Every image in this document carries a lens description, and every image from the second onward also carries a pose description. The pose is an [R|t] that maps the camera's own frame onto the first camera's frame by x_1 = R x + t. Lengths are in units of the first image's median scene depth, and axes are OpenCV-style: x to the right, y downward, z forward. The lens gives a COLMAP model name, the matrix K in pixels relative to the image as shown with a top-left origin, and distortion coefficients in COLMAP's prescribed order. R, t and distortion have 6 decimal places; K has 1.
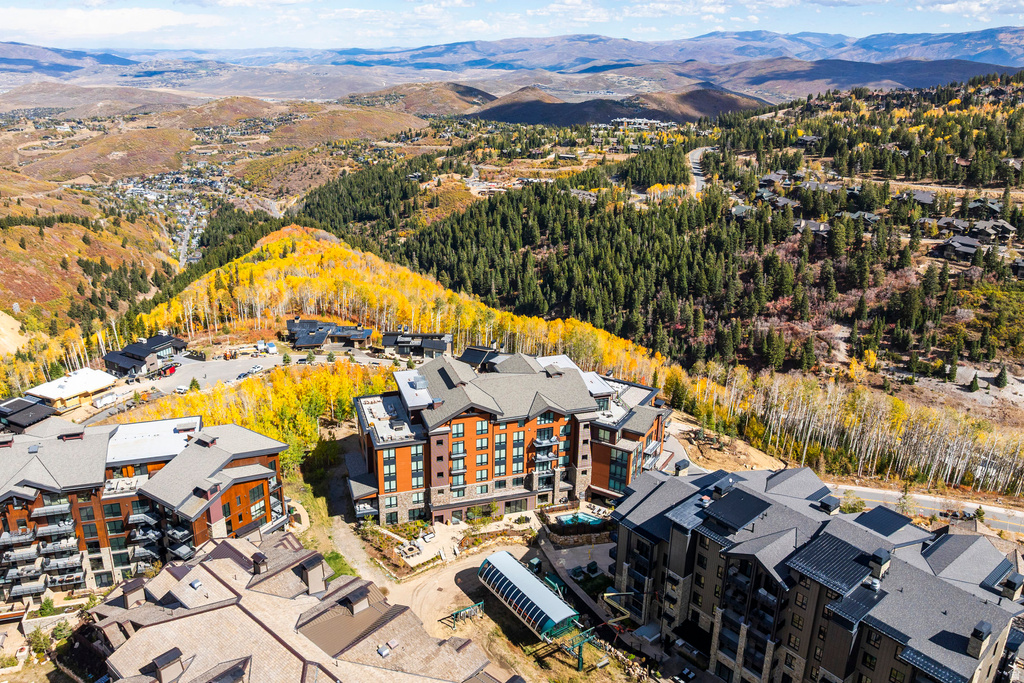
lens RADIAL K [[795.5, 0, 463.8], [0, 795.5, 291.8], [0, 0, 1]] dist [-0.042726, -0.002879]
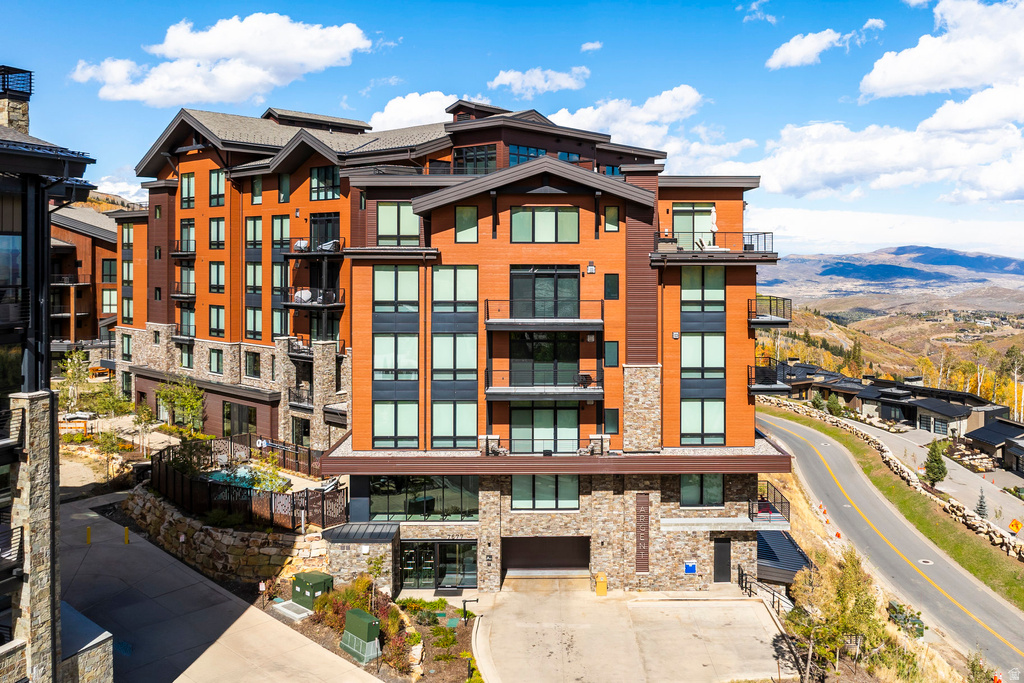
lens RADIAL K [[862.6, 0, 564.9], [0, 862.6, 250.9], [0, 0, 1]] dist [-0.038408, -0.000496]
pose [[0.573466, -0.002980, -0.819224, 0.146815], [-0.250844, 0.951324, -0.179054, 0.070860], [0.779881, 0.308179, 0.544804, 0.272785]]
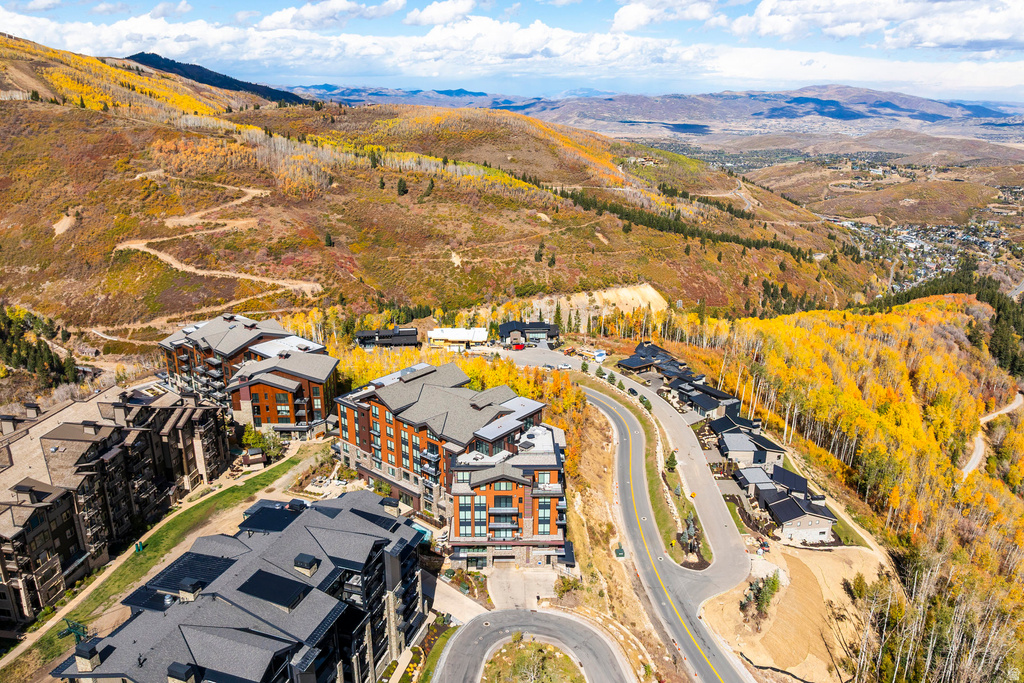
lens RADIAL K [[741.1, 0, 522.6], [0, 741.1, 318.6], [0, 0, 1]] dist [-0.036011, 0.000034]
pose [[0.572986, 0.247172, -0.781404, 0.286947], [-0.254067, 0.960038, 0.117375, -0.044630], [0.779190, 0.131274, 0.612887, 0.139257]]
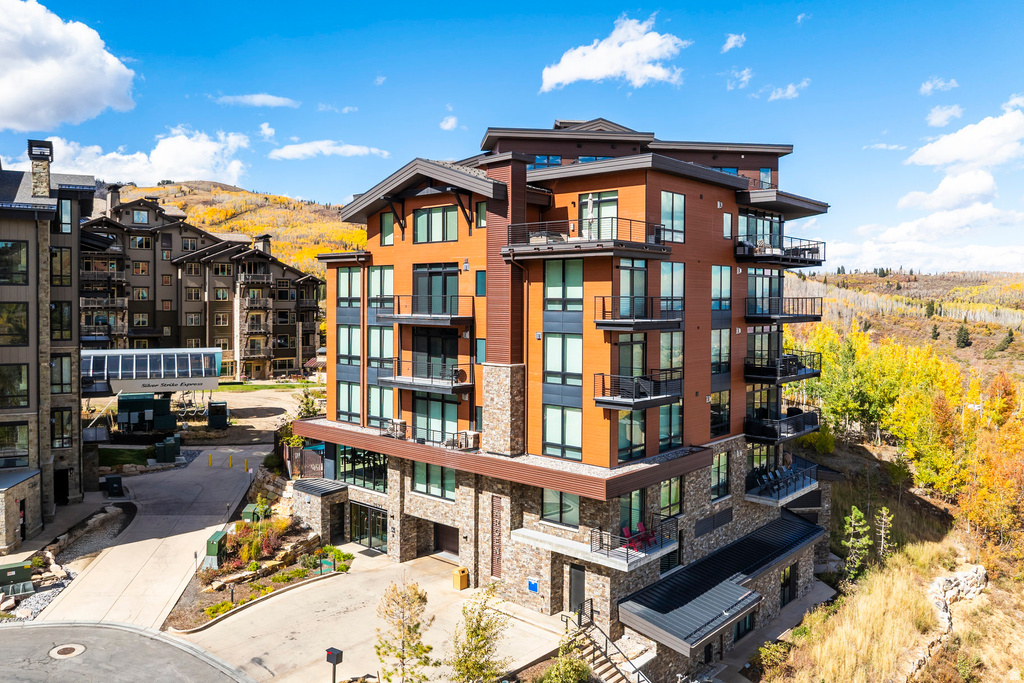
lens RADIAL K [[780.0, 0, 501.1], [0, 780.0, 307.5], [0, 0, 1]] dist [-0.044357, 0.004033]
pose [[-0.146575, 0.011432, -0.989134, 0.154916], [-0.303723, 0.951113, 0.056000, 0.054879], [0.941418, 0.308631, -0.135937, 0.338085]]
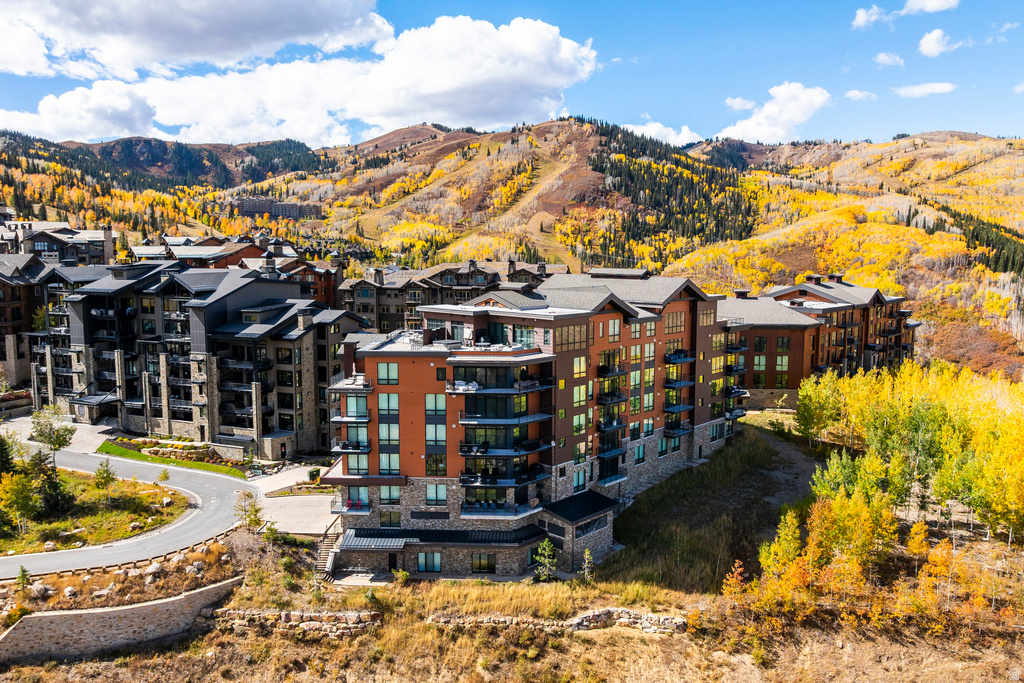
lens RADIAL K [[785.5, 0, 516.9], [0, 785.5, 322.6], [0, 0, 1]] dist [-0.039446, -0.001006]
pose [[-0.858209, 0.047799, -0.511070, 0.140007], [-0.156294, 0.924044, 0.348877, -0.029329], [0.488927, 0.379286, -0.785552, 0.485983]]
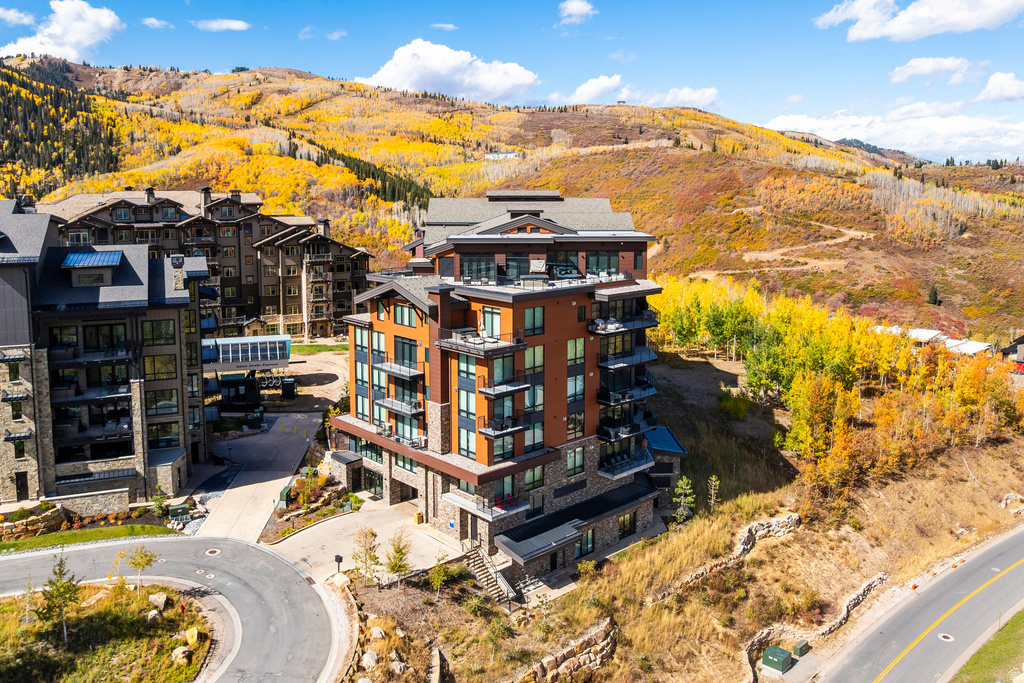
lens RADIAL K [[824.6, 0, 515.1], [0, 824.6, 257.9], [0, 0, 1]] dist [-0.033951, -0.012169]
pose [[-0.235528, 0.088466, -0.967833, 0.213075], [-0.294151, 0.942651, 0.157748, 0.014162], [0.926284, 0.321843, -0.195998, 0.361954]]
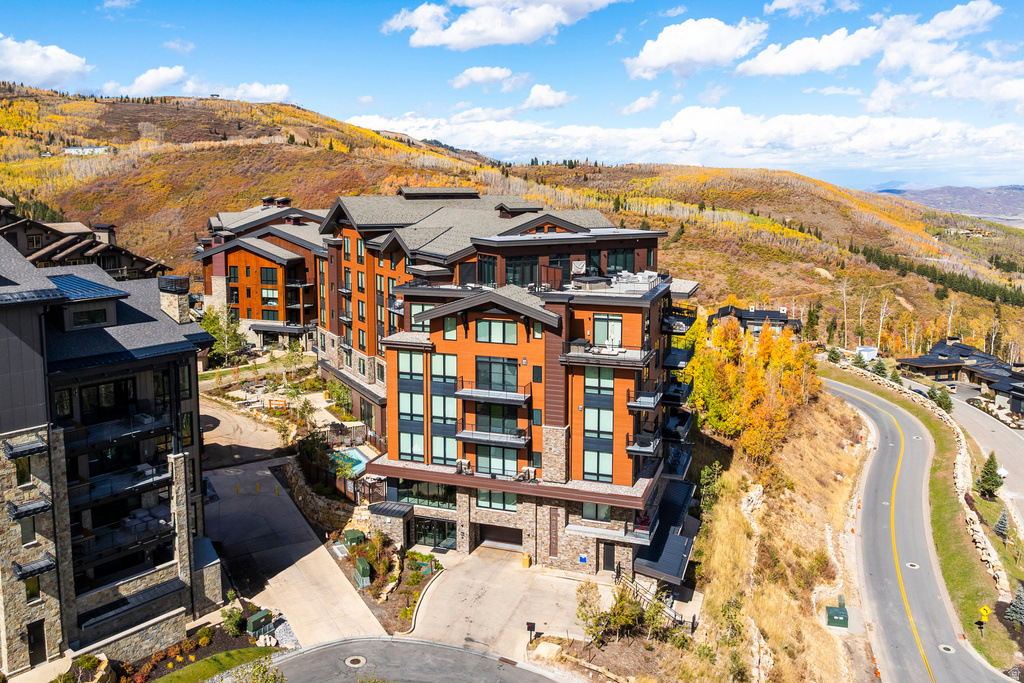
lens RADIAL K [[824.6, 0, 515.1], [0, 824.6, 257.9], [0, 0, 1]] dist [-0.033951, -0.012169]
pose [[0.252644, 0.090382, -0.963329, 0.198179], [-0.294392, 0.955604, 0.012450, 0.039846], [0.921686, 0.280451, 0.268035, 0.282677]]
